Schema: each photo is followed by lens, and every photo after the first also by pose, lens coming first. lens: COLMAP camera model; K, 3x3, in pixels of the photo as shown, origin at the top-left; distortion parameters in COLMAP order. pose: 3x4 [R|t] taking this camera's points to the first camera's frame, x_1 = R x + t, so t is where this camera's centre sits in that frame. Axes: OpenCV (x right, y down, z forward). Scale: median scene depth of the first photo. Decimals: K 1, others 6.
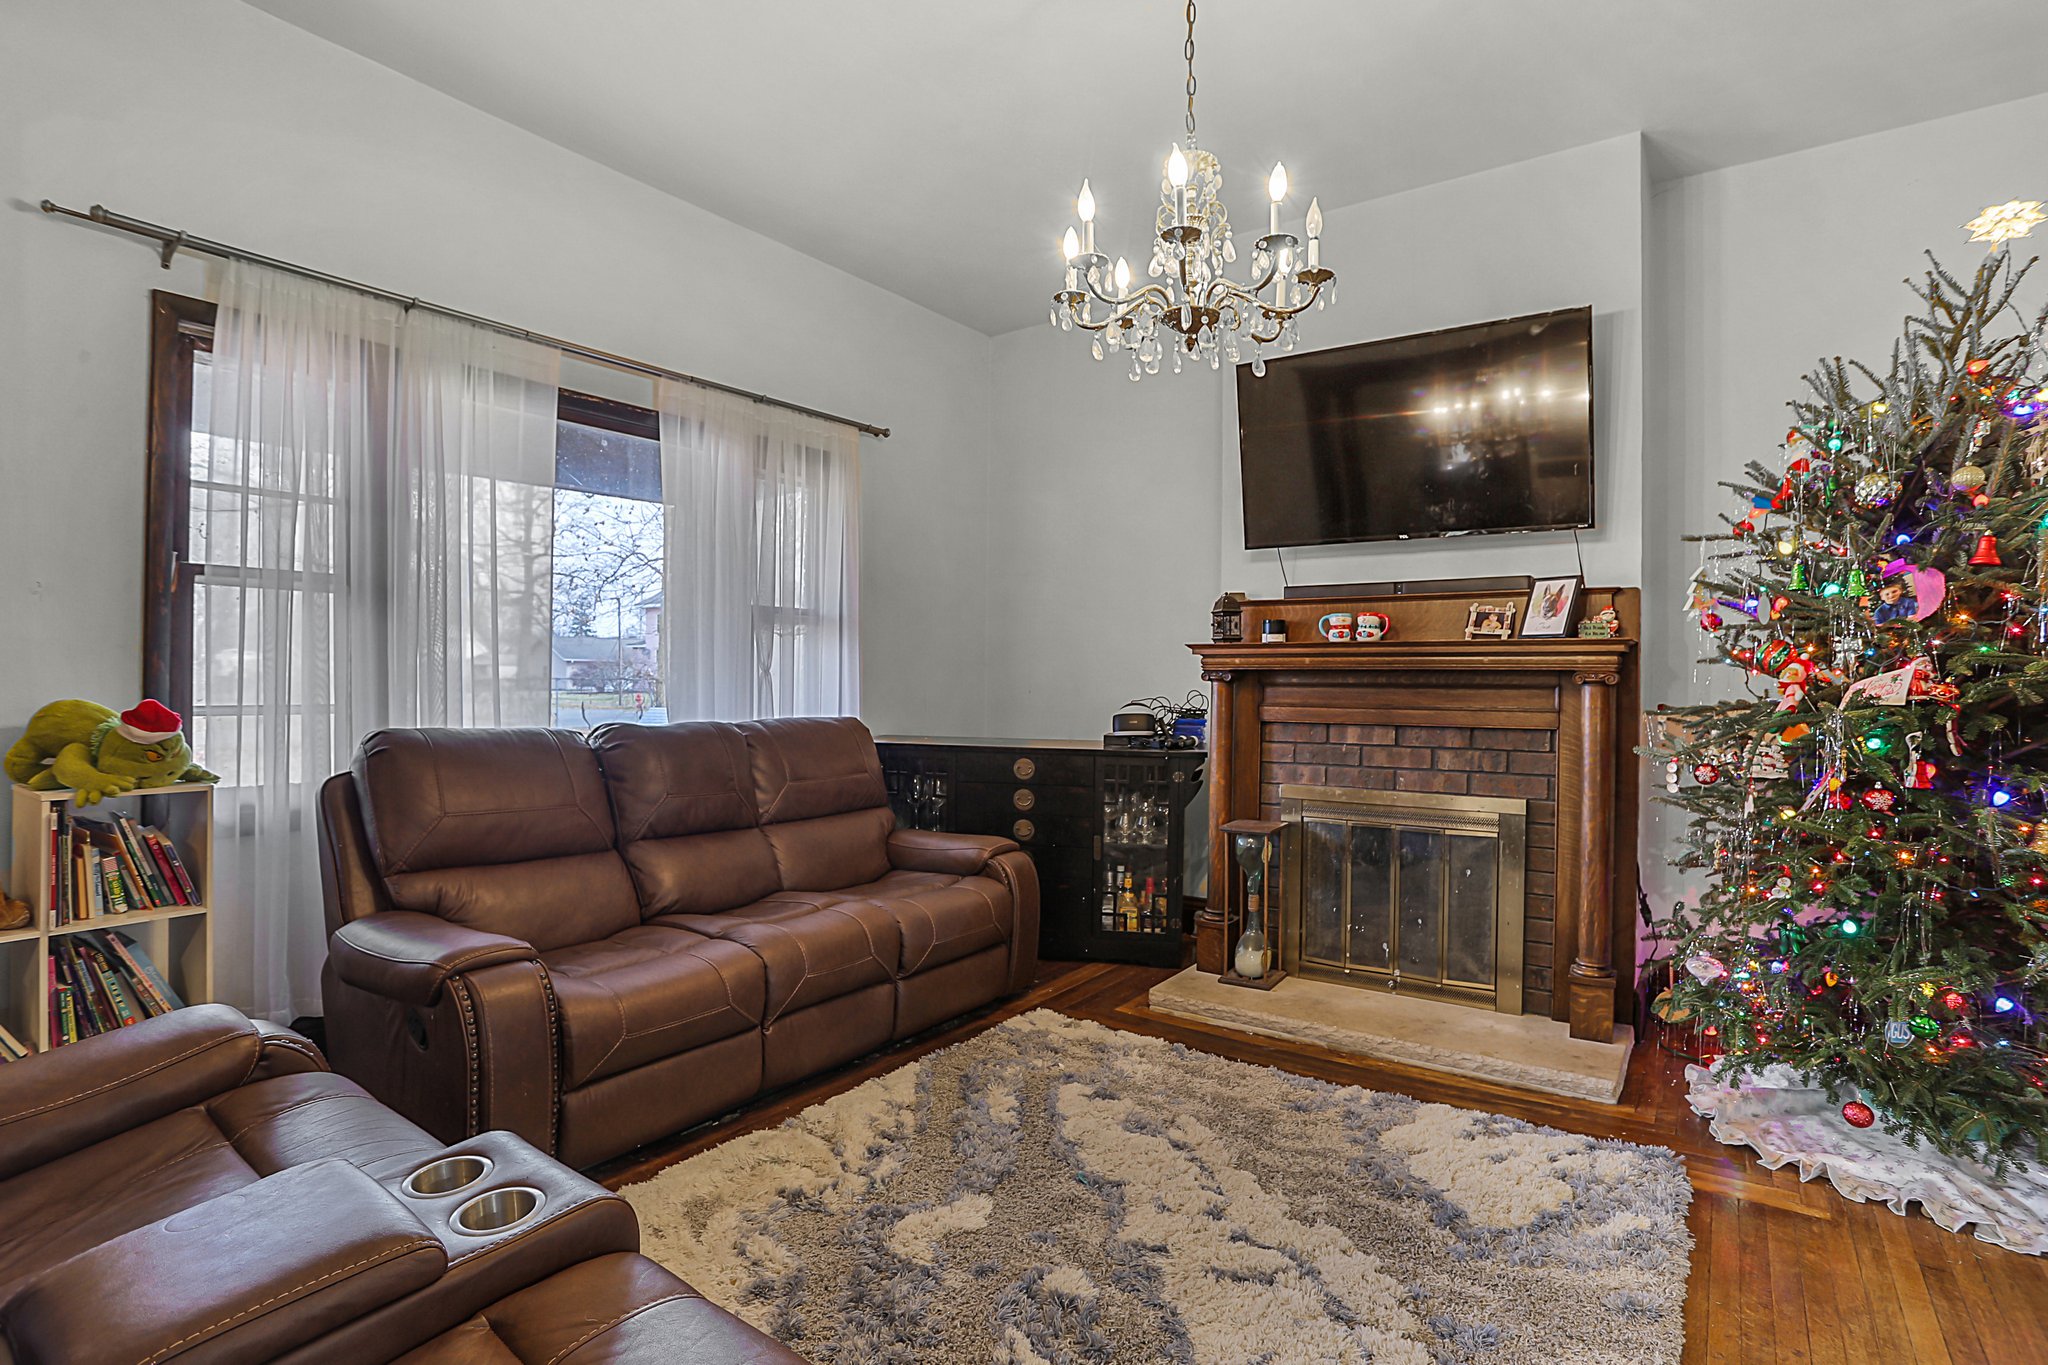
lens RADIAL K [[972.0, 0, 1024.0], [0, 972.0, 682.5], [0, 0, 1]] dist [-0.028603, 0.000821]
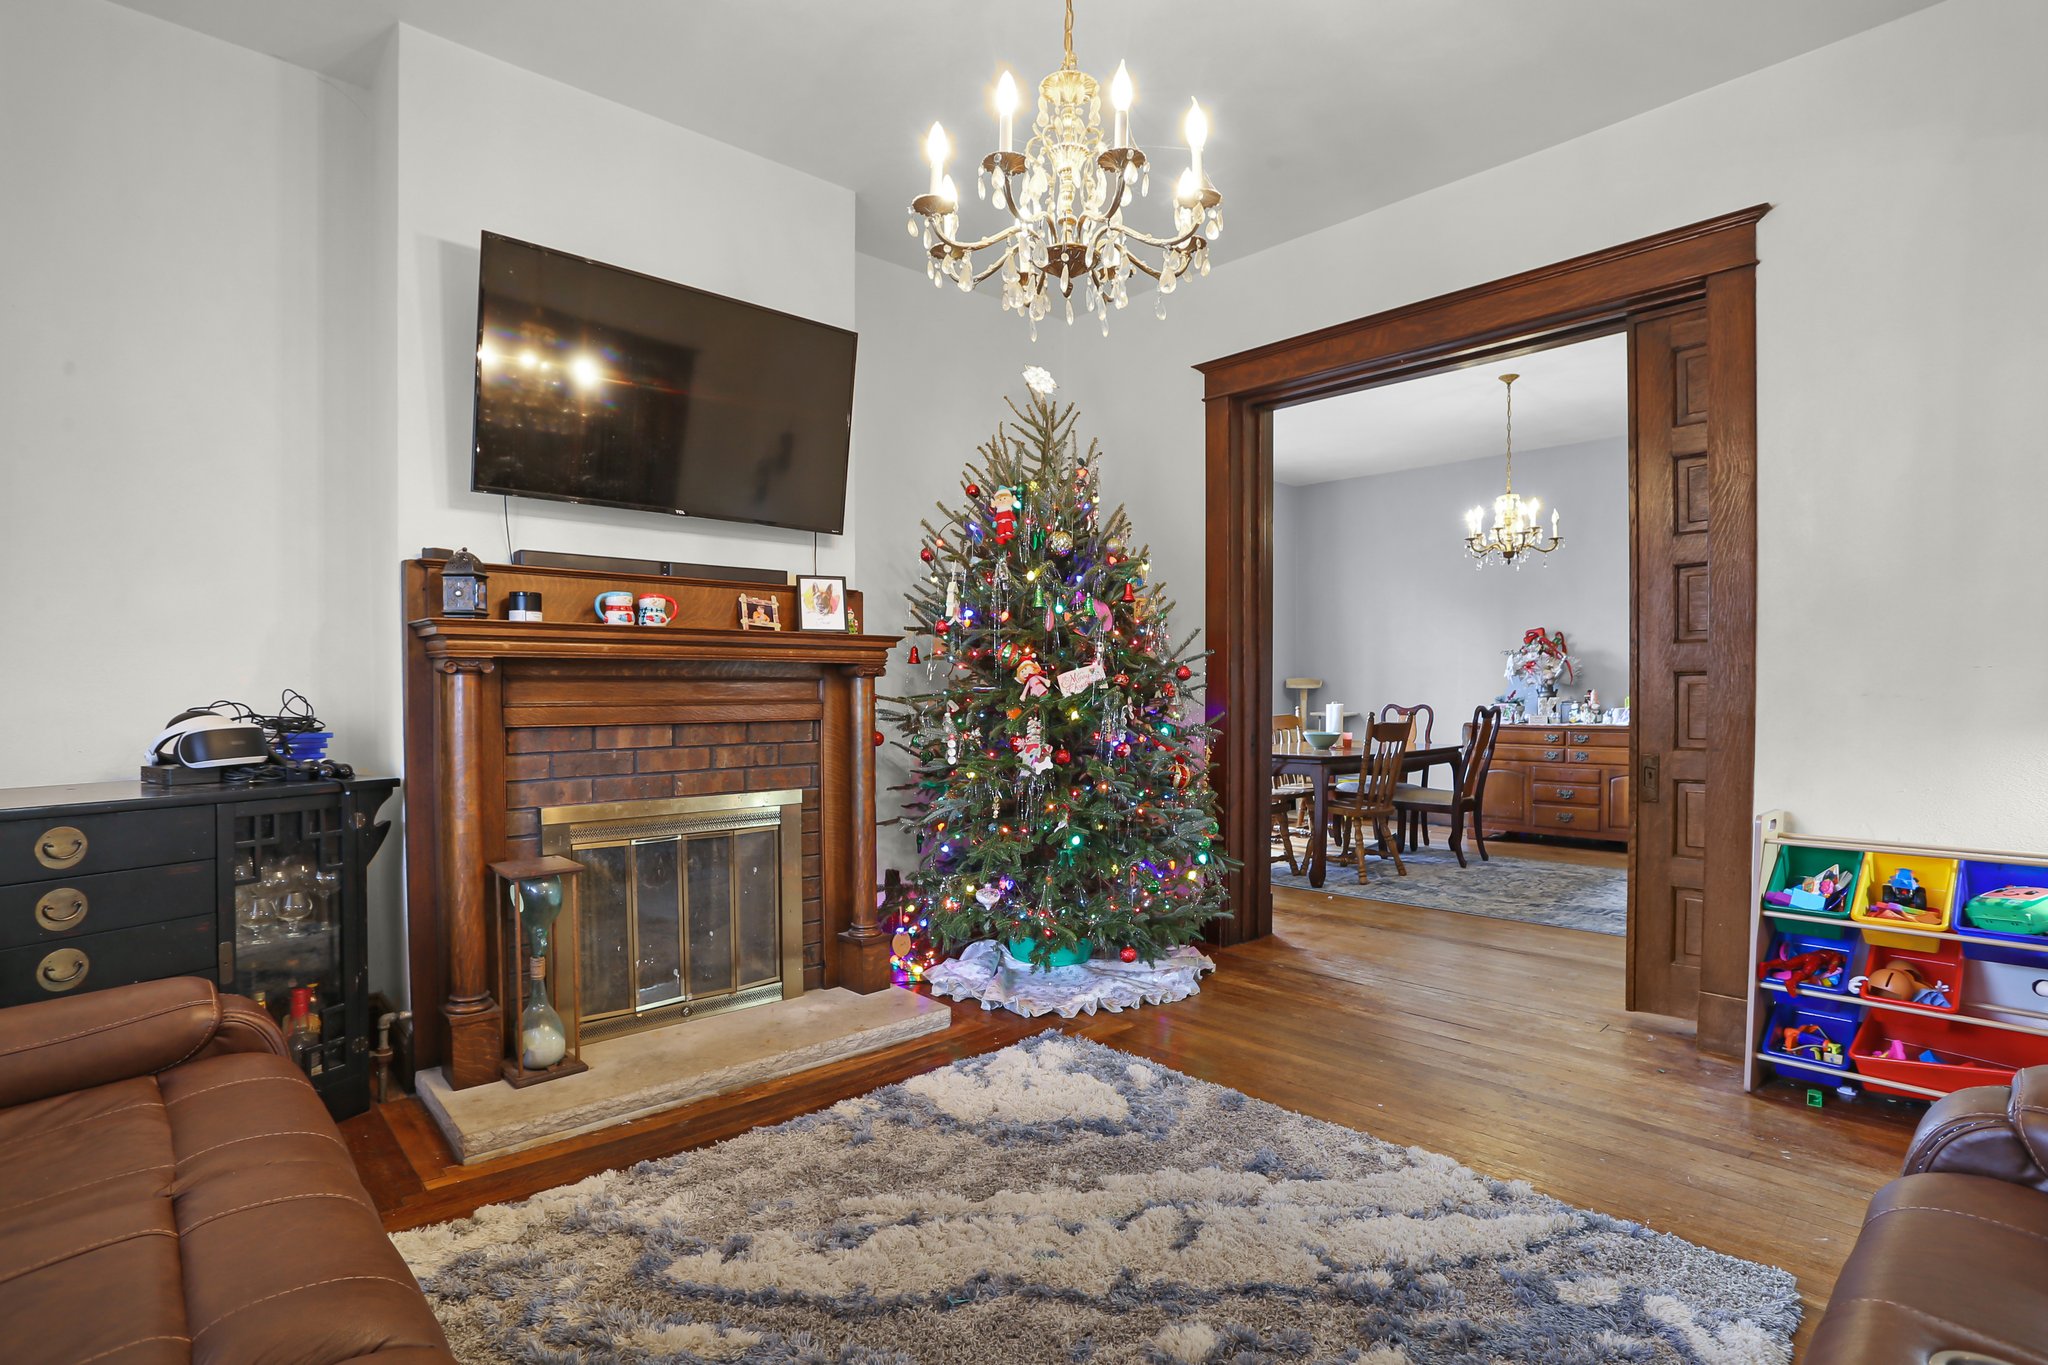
lens RADIAL K [[991.4, 0, 1022.1], [0, 991.4, 715.7], [0, 0, 1]] dist [-0.080788, 0.000379]
pose [[0.216844, -0.027672, 0.975814, -0.444335], [0.008495, 0.999614, 0.026459, 0.016592], [-0.976169, 0.002552, 0.216995, 0.516977]]
